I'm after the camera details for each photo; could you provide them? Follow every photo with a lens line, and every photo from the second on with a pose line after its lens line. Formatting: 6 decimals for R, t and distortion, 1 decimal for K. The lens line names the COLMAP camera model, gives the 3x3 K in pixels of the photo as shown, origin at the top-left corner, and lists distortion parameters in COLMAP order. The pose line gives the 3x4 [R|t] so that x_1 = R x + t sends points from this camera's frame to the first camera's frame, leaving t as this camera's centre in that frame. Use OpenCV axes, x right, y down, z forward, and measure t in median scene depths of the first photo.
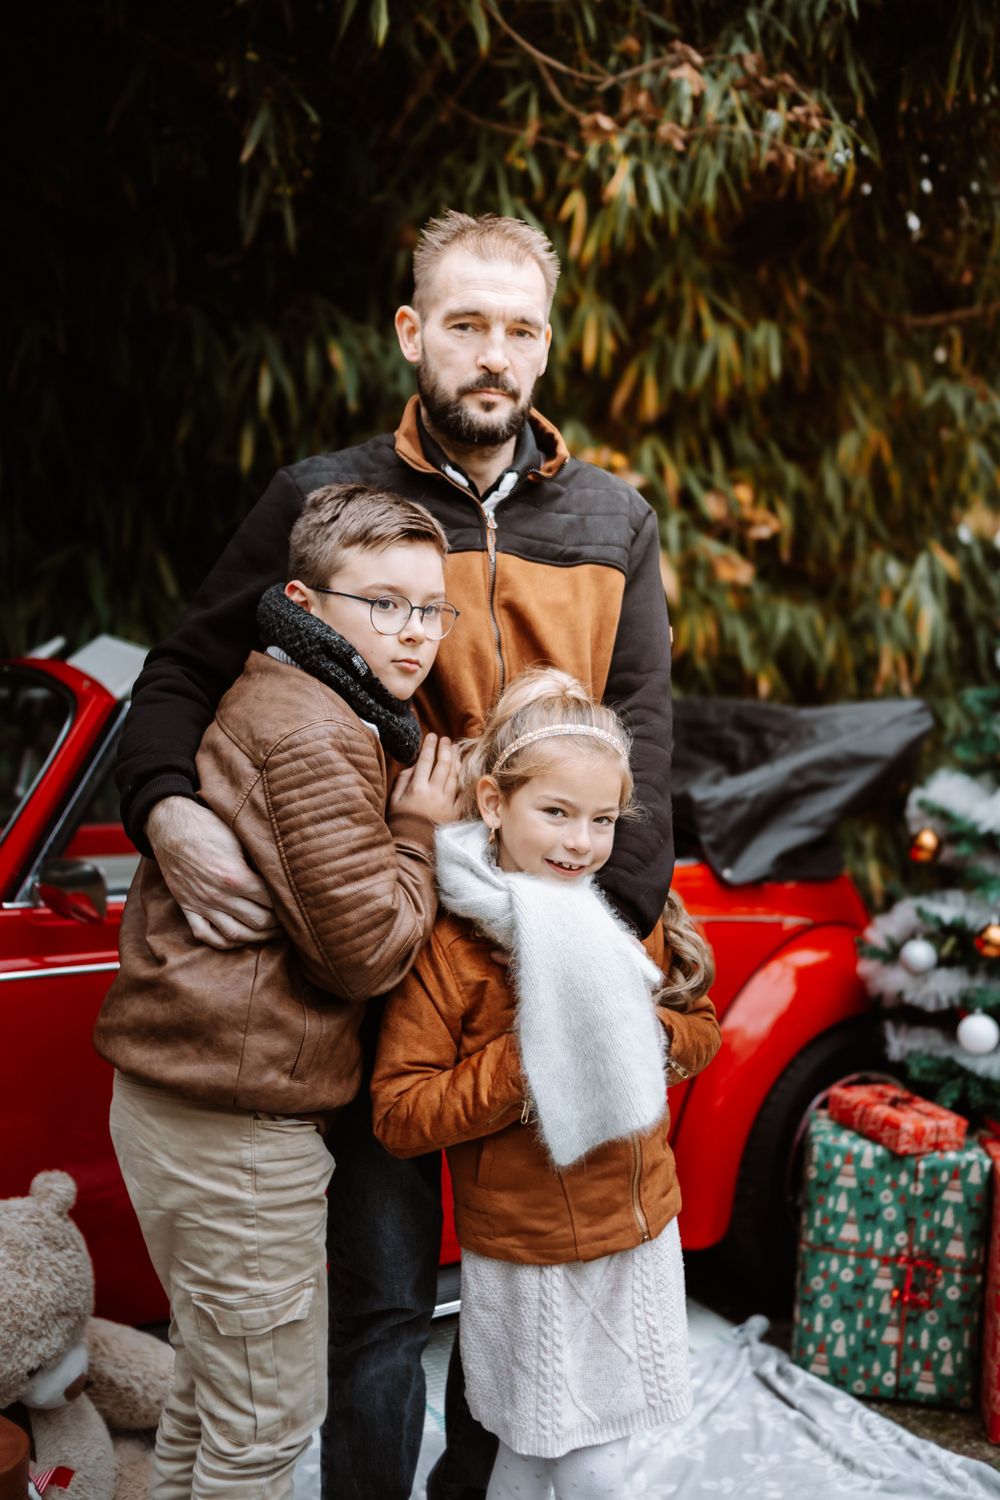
lens RADIAL K [[1459.8, 0, 507.0], [0, 1459.8, 750.6], [0, 0, 1]] dist [-0.004426, 0.023328]
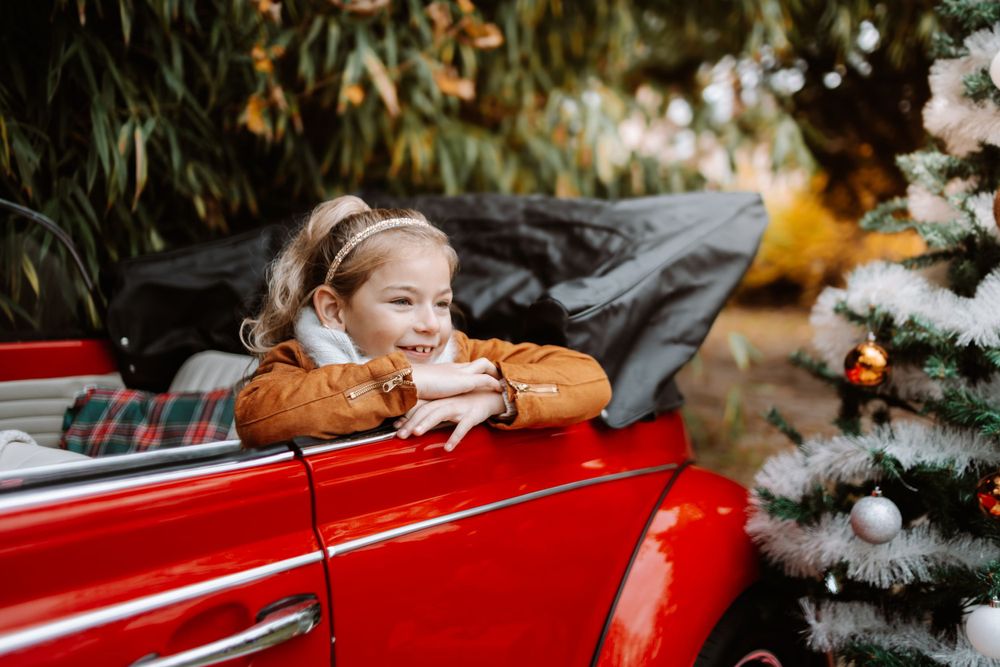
lens RADIAL K [[968.1, 0, 500.0], [0, 968.1, 333.5], [0, 0, 1]] dist [-0.005850, 0.027859]
pose [[0.949107, -0.025725, 0.313900, -0.049845], [0.010306, 0.998662, 0.050682, 0.023880], [-0.314784, -0.044867, 0.948102, 0.650329]]
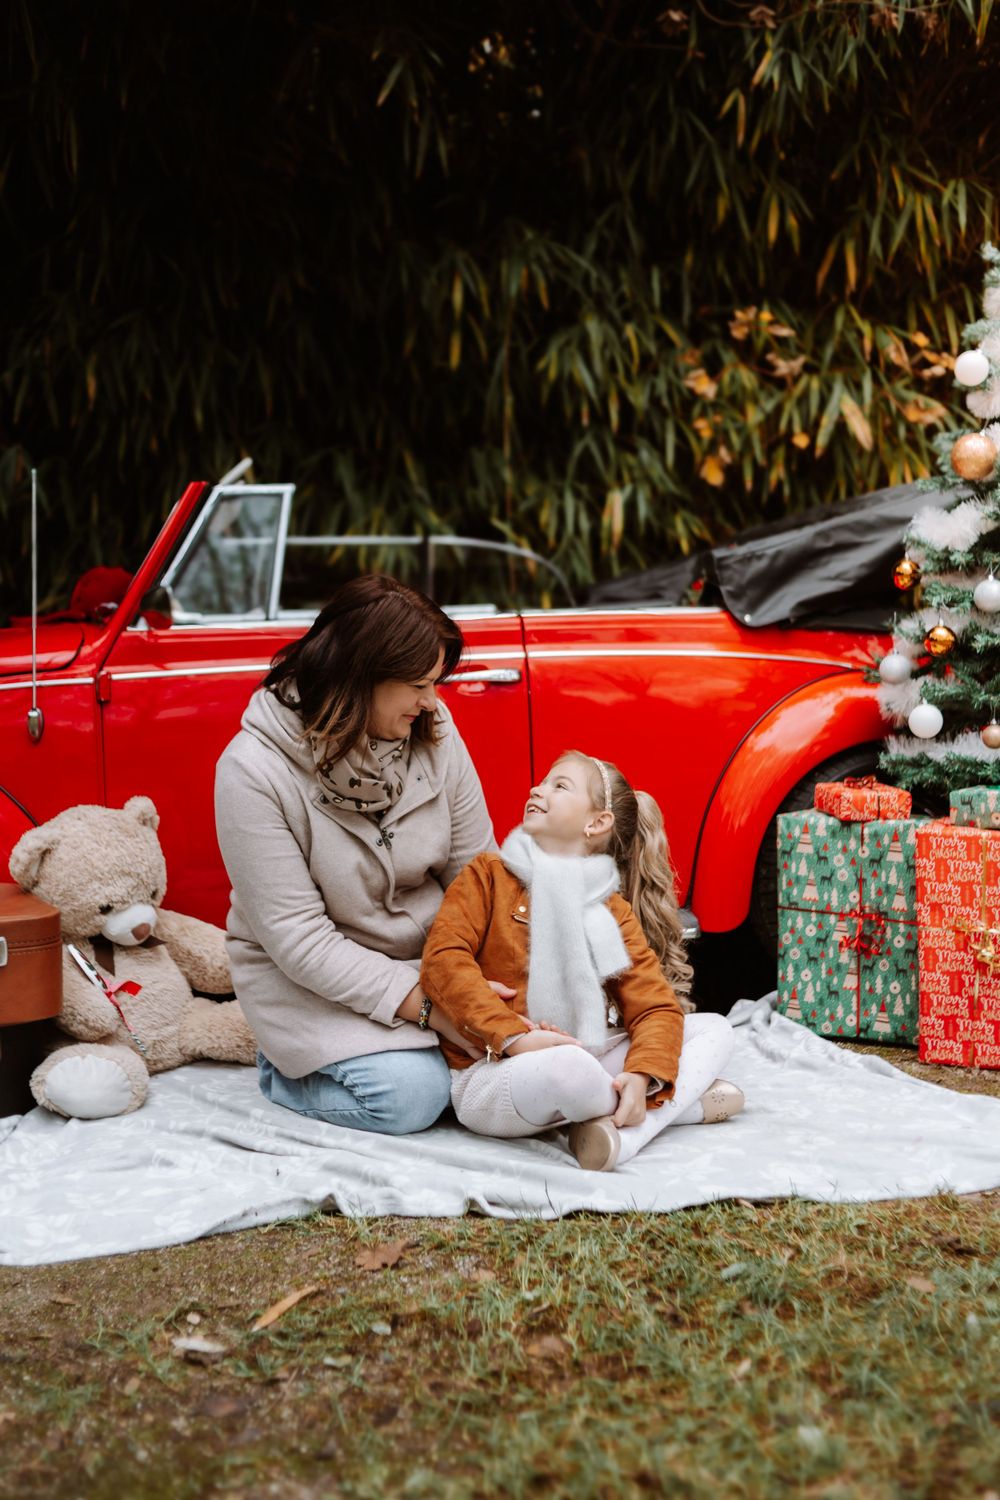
lens RADIAL K [[1510.1, 0, 506.3], [0, 1510.1, 694.3], [0, 0, 1]] dist [-0.007816, 0.037035]
pose [[0.939834, -0.055703, -0.337060, 0.421250], [0.040379, 0.997814, -0.052309, 0.225687], [0.339237, 0.035552, 0.940029, -0.216382]]
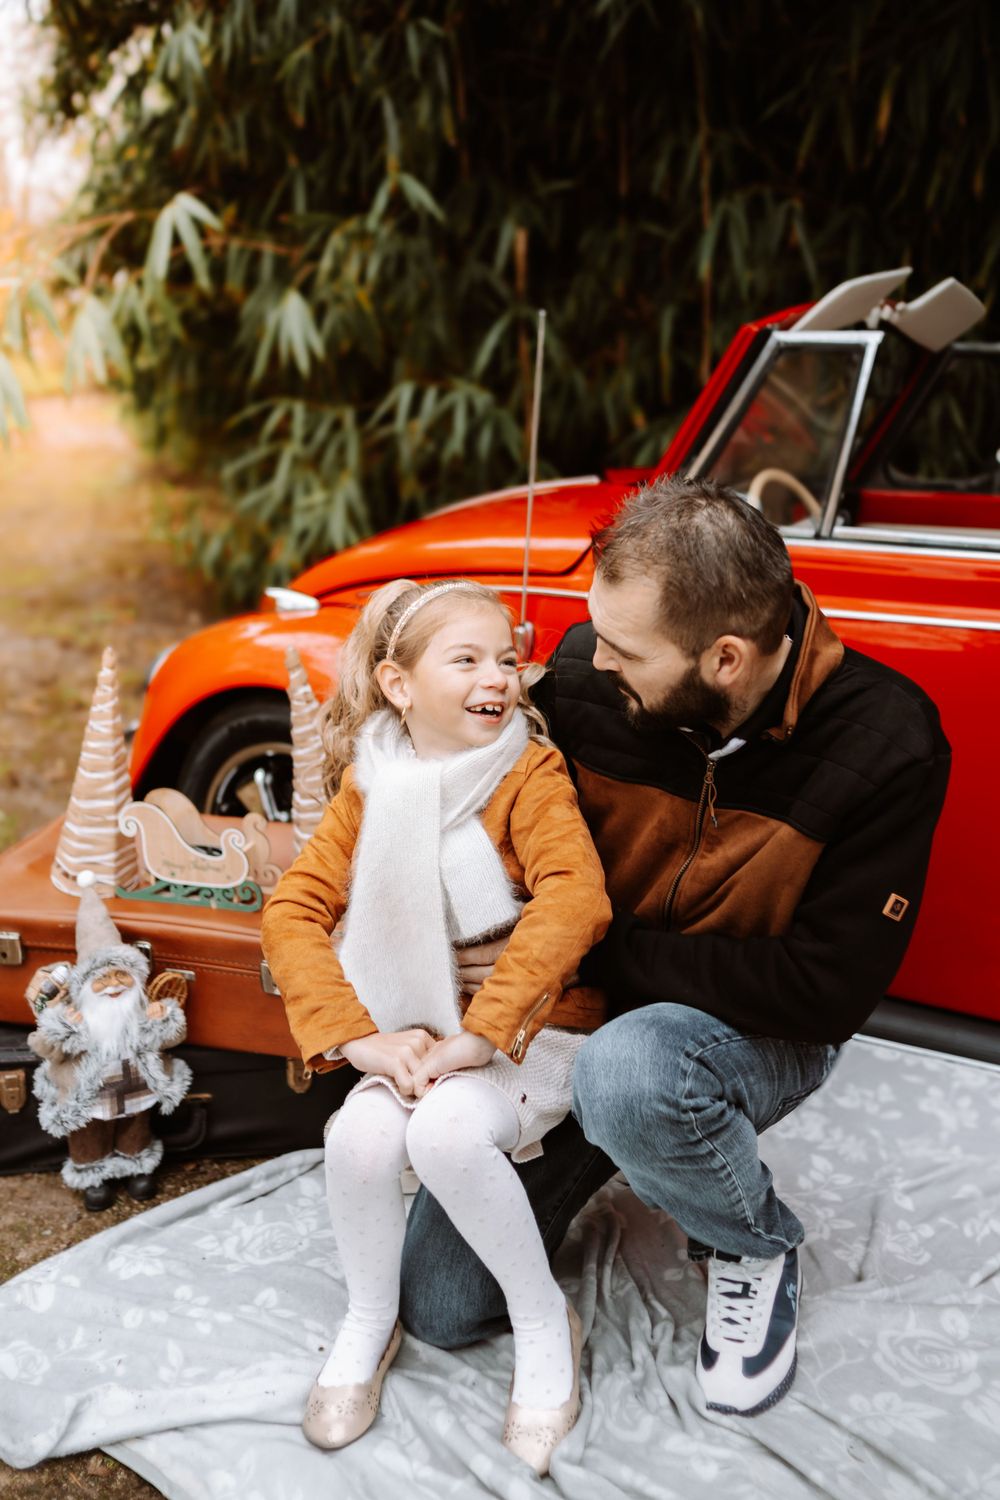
lens RADIAL K [[1463.7, 0, 500.0], [0, 1463.7, 750.0], [0, 0, 1]] dist [0.000611, -0.007512]
pose [[0.474210, 0.205221, -0.856159, 0.475281], [-0.040274, 0.976492, 0.211758, 0.035730], [0.879490, -0.065937, 0.471328, 0.341352]]
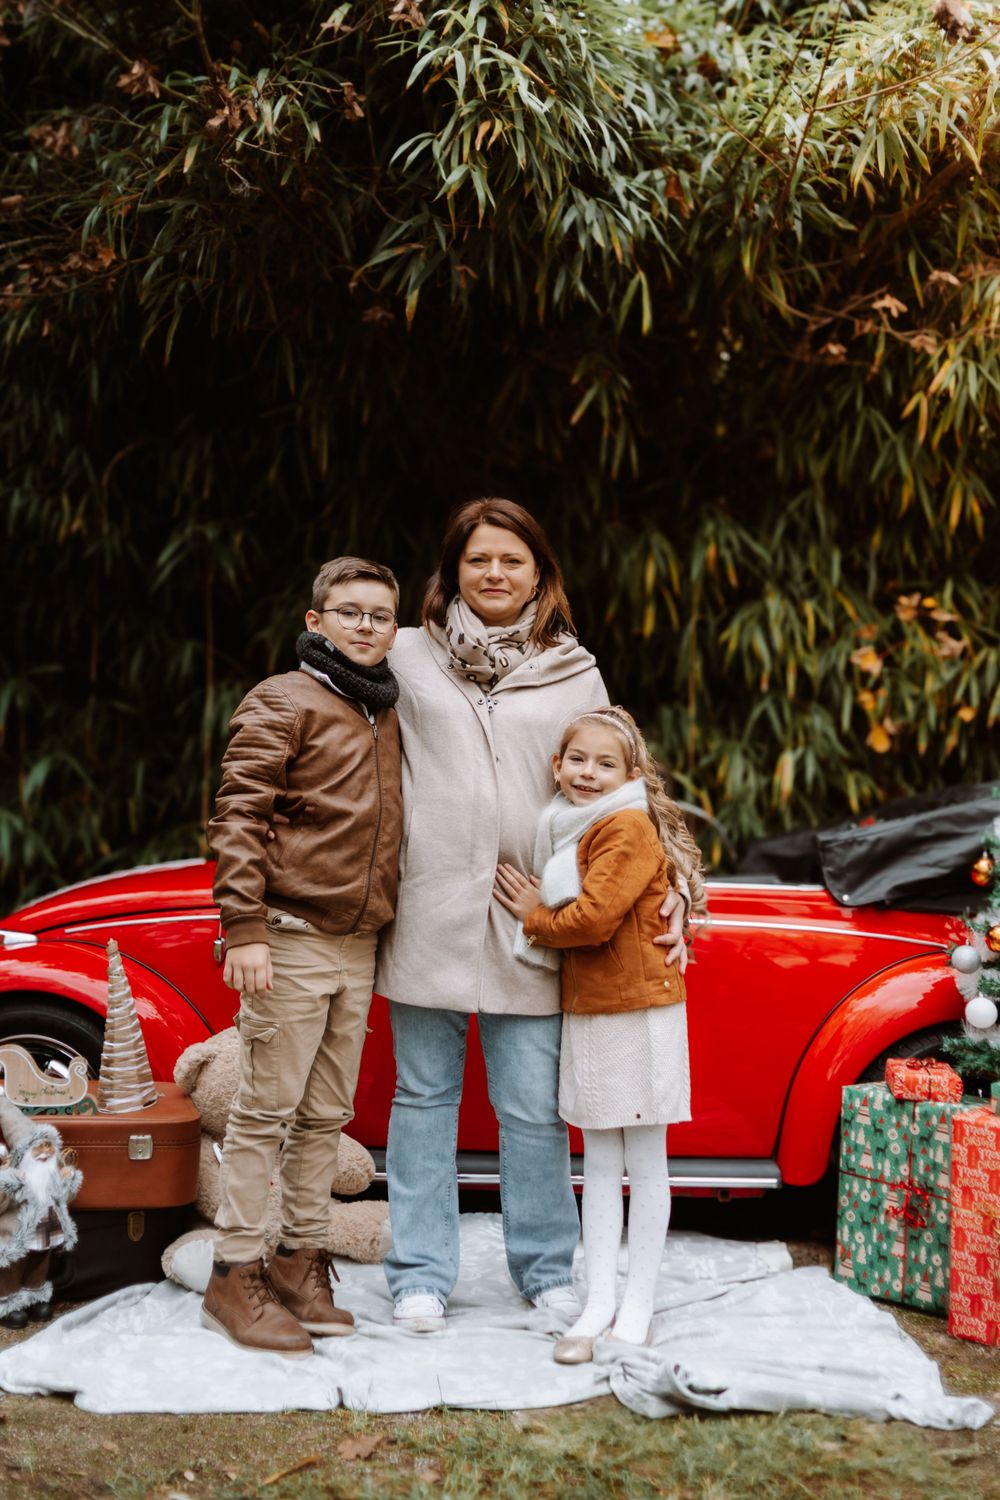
lens RADIAL K [[1459.8, 0, 507.0], [0, 1459.8, 750.6], [0, 0, 1]] dist [-0.004426, 0.023328]
pose [[0.853625, -0.041242, -0.519252, 0.642410], [-0.036915, 0.989564, -0.139285, 0.164994], [0.519578, 0.138065, 0.843195, -0.282909]]
